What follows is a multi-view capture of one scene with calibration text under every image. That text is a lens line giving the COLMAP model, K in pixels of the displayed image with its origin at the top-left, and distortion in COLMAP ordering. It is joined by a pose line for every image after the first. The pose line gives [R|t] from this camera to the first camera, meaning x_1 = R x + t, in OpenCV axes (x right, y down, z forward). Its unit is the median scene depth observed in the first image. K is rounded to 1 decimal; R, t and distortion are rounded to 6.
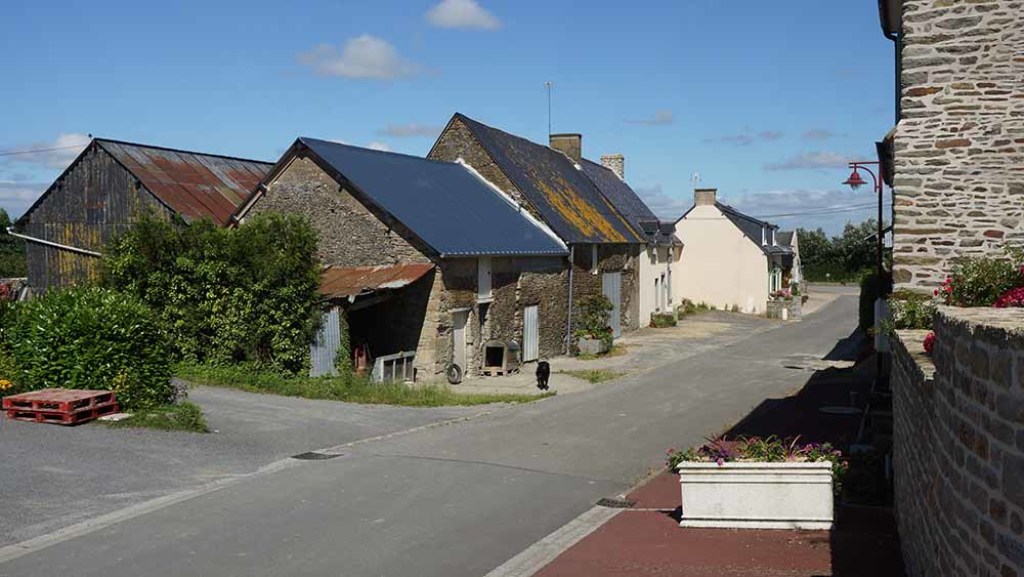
lens RADIAL K [[1032.3, 0, 511.0], [0, 1032.3, 286.7], [0, 0, 1]] dist [-0.007327, 0.000000]
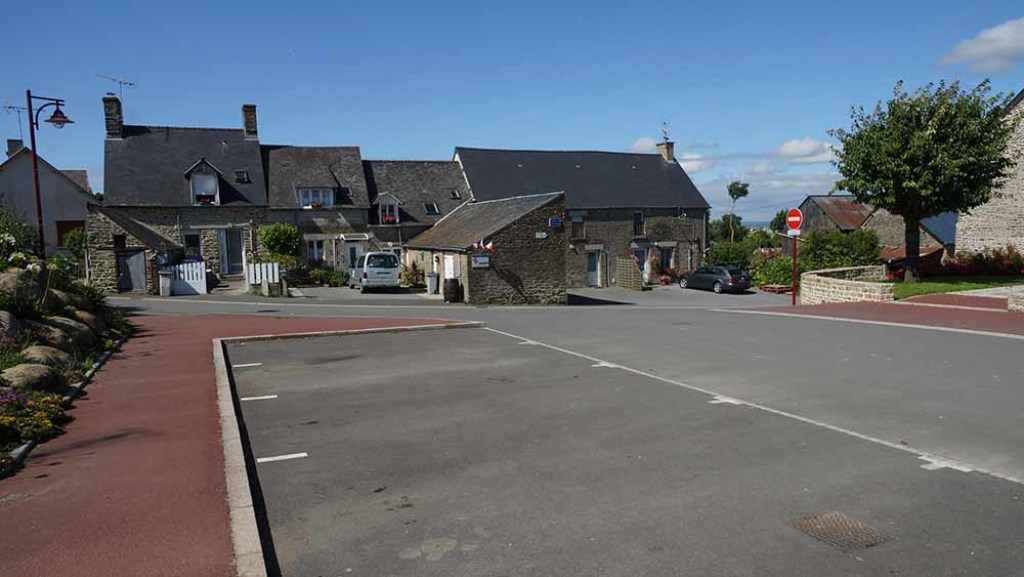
lens RADIAL K [[714.5, 0, 510.8], [0, 714.5, 290.3], [0, 0, 1]] dist [0.006578, 0.001642]
pose [[0.667215, 0.049141, -0.743243, 0.569335], [-0.001803, 0.997925, 0.064362, -0.029823], [0.744863, -0.041603, 0.665919, -0.969440]]
